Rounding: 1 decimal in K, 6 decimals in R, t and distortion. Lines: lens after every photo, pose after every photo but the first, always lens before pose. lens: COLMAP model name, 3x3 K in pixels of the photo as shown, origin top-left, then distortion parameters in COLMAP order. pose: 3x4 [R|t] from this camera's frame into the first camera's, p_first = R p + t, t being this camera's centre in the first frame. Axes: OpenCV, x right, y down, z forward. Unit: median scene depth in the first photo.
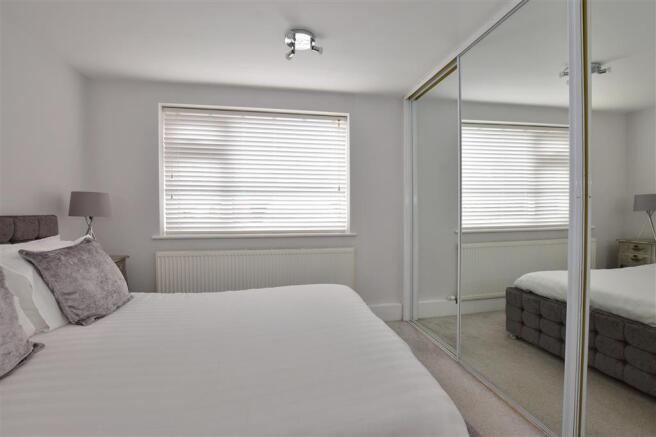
lens RADIAL K [[301.3, 0, 324.9], [0, 301.3, 217.8], [0, 0, 1]] dist [-0.004812, 0.000505]
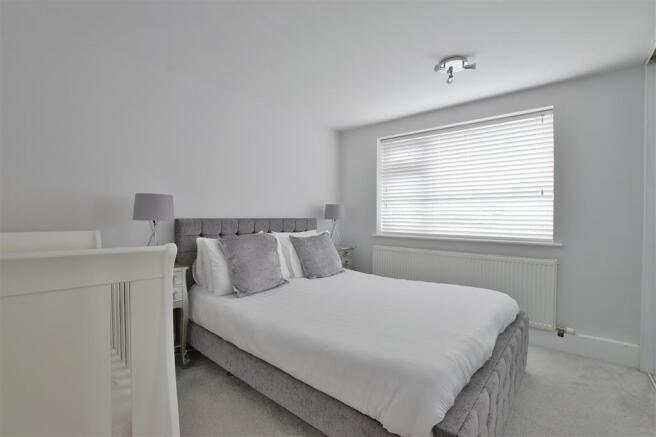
lens RADIAL K [[293.3, 0, 328.0], [0, 293.3, 218.5], [0, 0, 1]] dist [-0.000583, -0.000492]
pose [[0.648068, 0.012333, -0.761483, 0.333444], [-0.024181, 0.999698, -0.004389, -0.001212], [0.761199, 0.021258, 0.648170, -0.040835]]
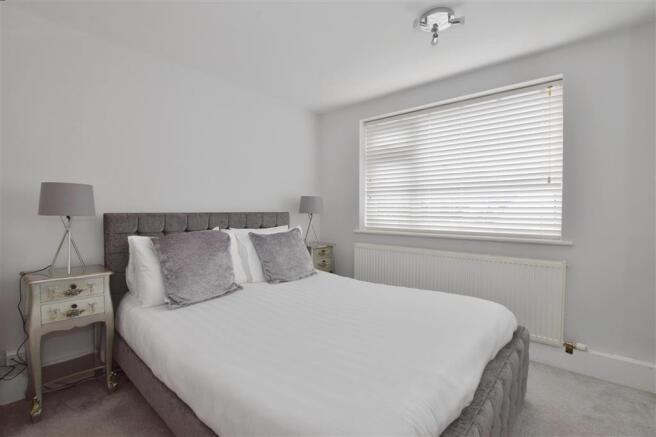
lens RADIAL K [[301.3, 0, 324.9], [0, 301.3, 217.8], [0, 0, 1]] dist [-0.004812, 0.000505]
pose [[0.637209, 0.022516, -0.770362, 0.300813], [-0.019783, 0.999722, 0.012856, -0.002615], [0.770437, 0.007048, 0.637477, 0.122653]]
